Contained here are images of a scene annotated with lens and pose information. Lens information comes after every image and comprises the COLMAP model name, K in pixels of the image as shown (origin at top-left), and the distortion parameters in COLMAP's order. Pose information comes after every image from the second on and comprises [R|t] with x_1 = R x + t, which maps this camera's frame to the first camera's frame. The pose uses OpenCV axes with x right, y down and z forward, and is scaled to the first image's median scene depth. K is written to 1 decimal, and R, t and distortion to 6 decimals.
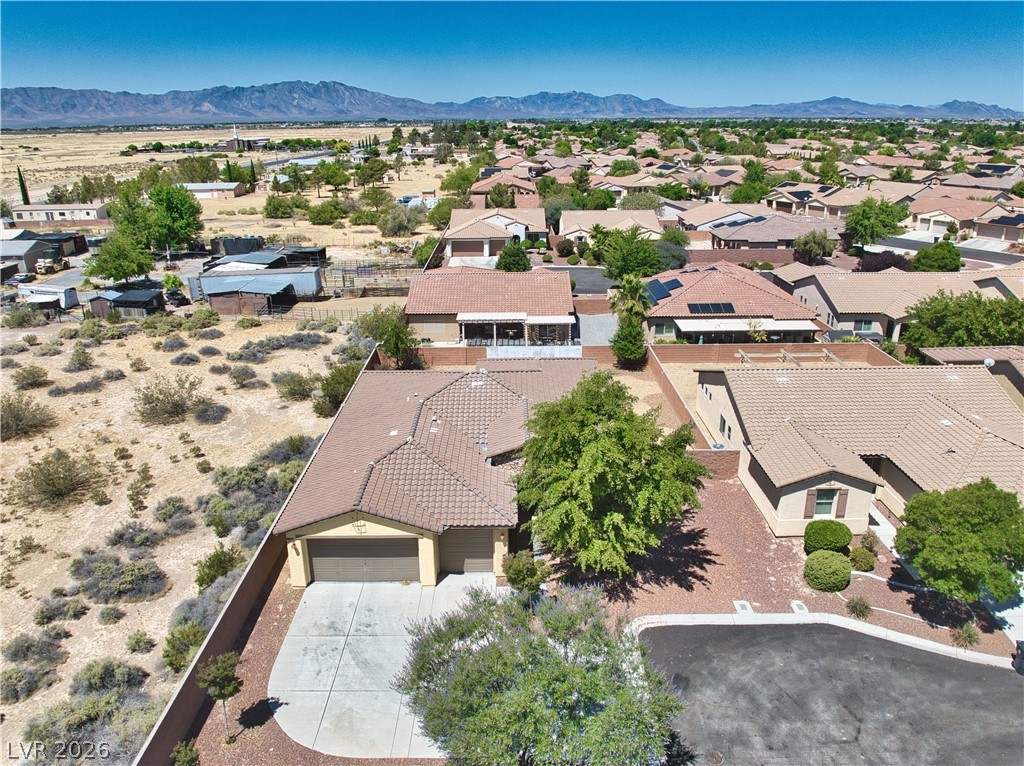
lens RADIAL K [[752.8, 0, 514.9], [0, 752.8, 382.1], [0, 0, 1]] dist [-0.040200, 0.000619]
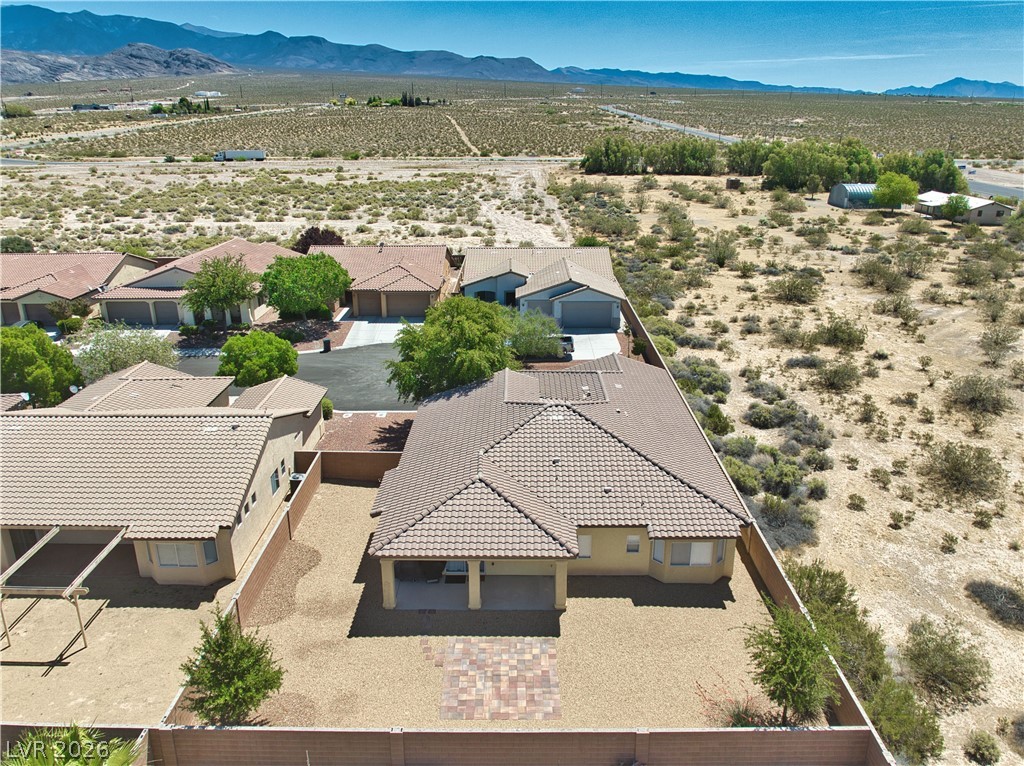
lens RADIAL K [[739.7, 0, 514.1], [0, 739.7, 431.8], [0, 0, 1]] dist [-0.034992, -0.003445]
pose [[-0.999834, 0.002279, 0.018104, -0.017306], [0.014027, 0.730535, 0.682731, -0.675194], [-0.011669, 0.682871, -0.730445, 1.904032]]
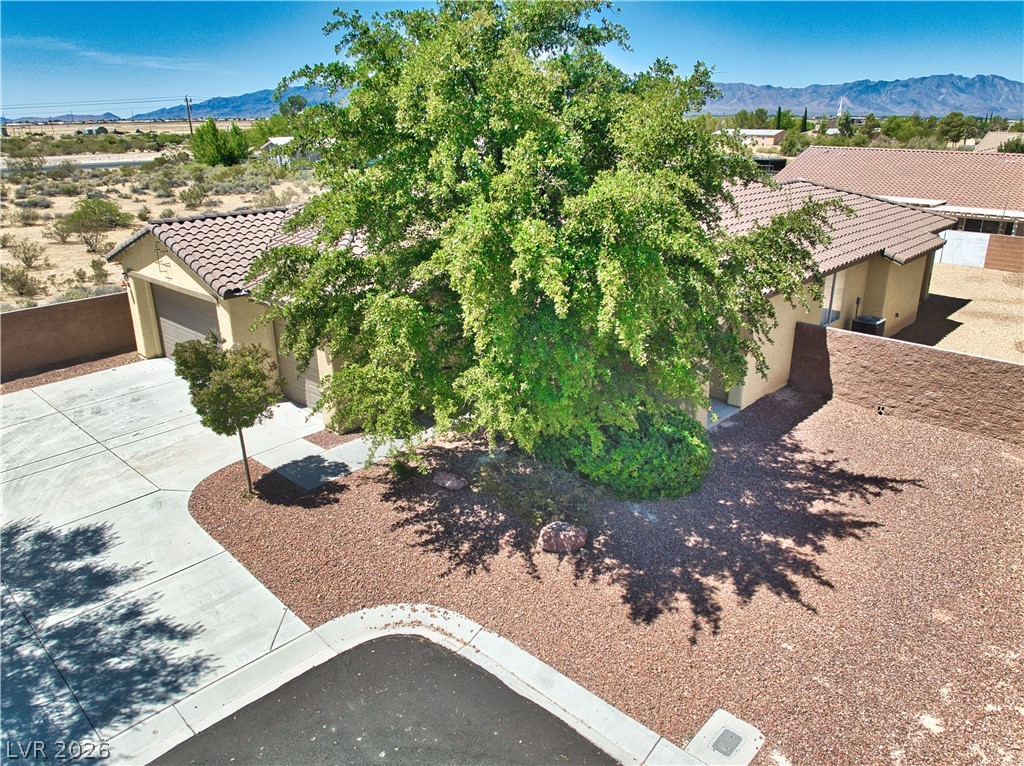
lens RADIAL K [[758.9, 0, 506.6], [0, 758.9, 382.7], [0, 0, 1]] dist [-0.055224, 0.003614]
pose [[0.718267, 0.232130, -0.655903, 0.344350], [-0.227360, 0.969258, 0.094051, 0.138166], [0.657572, 0.081573, 0.748963, 0.617973]]
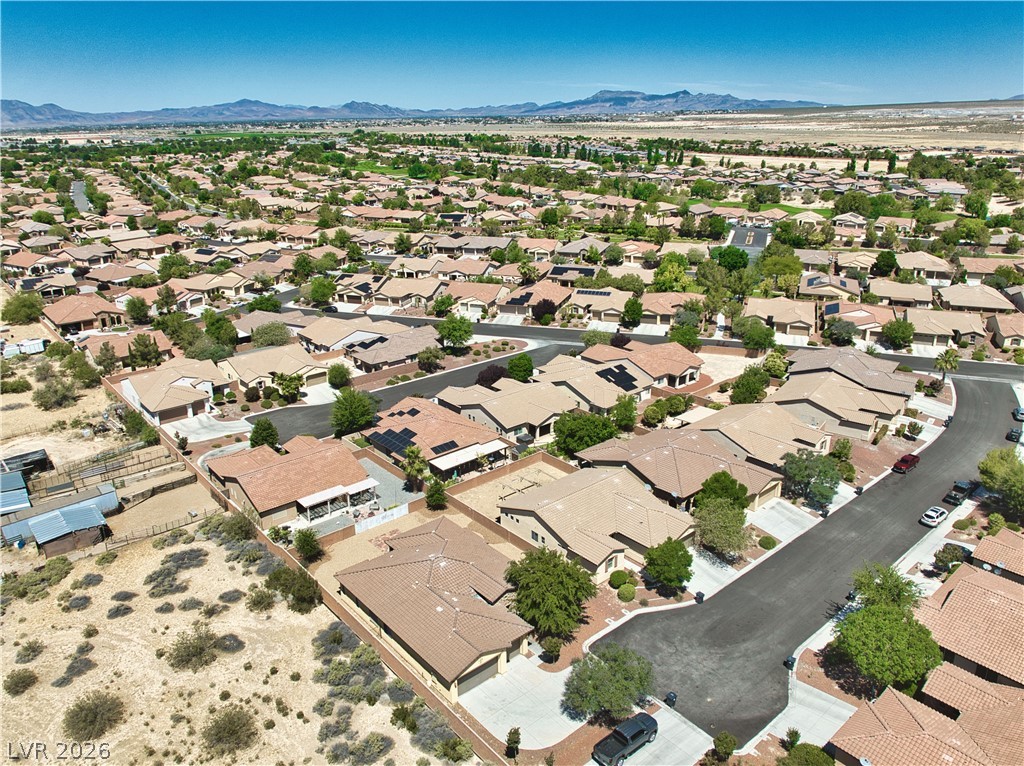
lens RADIAL K [[745.3, 0, 515.1], [0, 745.3, 381.5], [0, 0, 1]] dist [-0.026176, -0.010006]
pose [[0.760766, -0.218084, 0.611289, -1.043332], [0.219957, 0.972752, 0.073297, -0.592112], [-0.610617, 0.078695, 0.788006, -0.647175]]
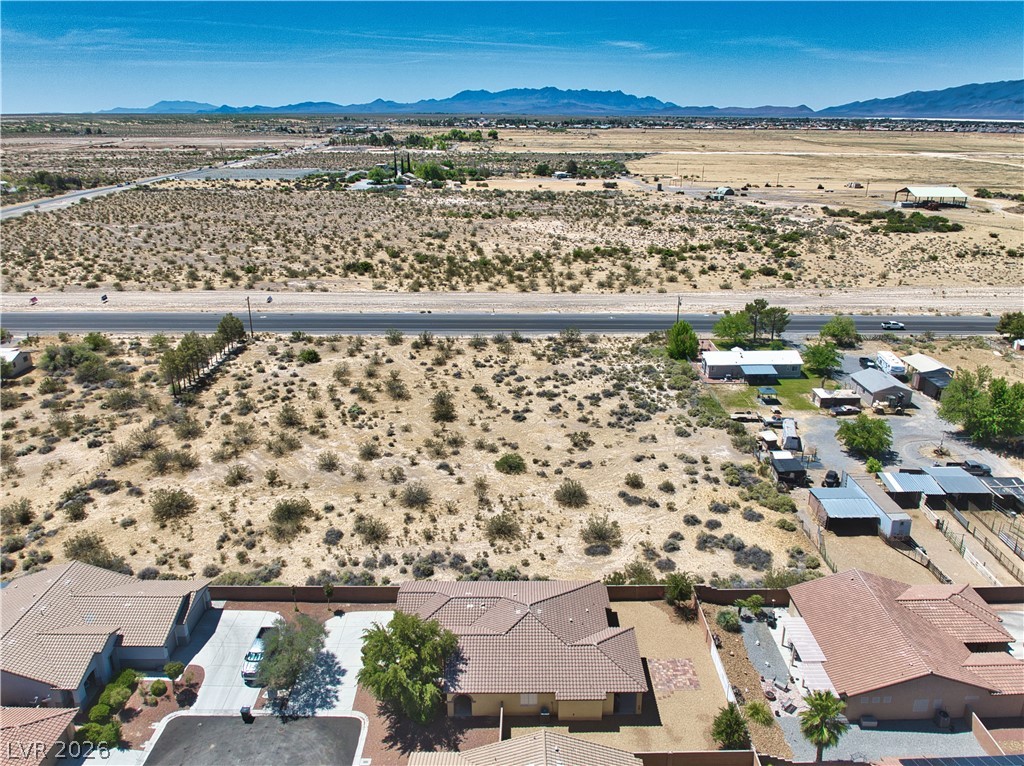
lens RADIAL K [[754.6, 0, 518.8], [0, 754.6, 385.2], [0, 0, 1]] dist [-0.025567, -0.029231]
pose [[-0.004421, 0.349327, -0.936990, 1.515233], [-0.332219, 0.883266, 0.330865, -1.125948], [0.943192, 0.312749, 0.112149, 0.733493]]
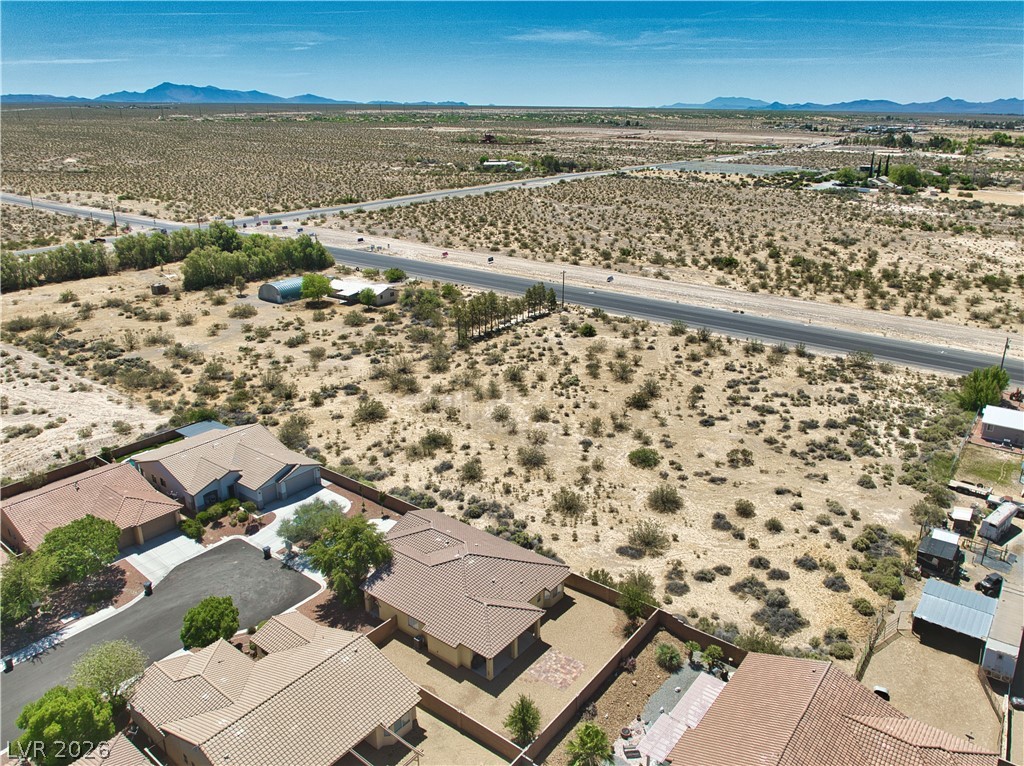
lens RADIAL K [[751.7, 0, 515.3], [0, 751.7, 397.8], [0, 0, 1]] dist [-0.025924, -0.007073]
pose [[-0.622770, 0.290448, -0.726497, 1.219768], [-0.250197, 0.805858, 0.536651, -1.498554], [0.741323, 0.515977, -0.429195, 1.903225]]
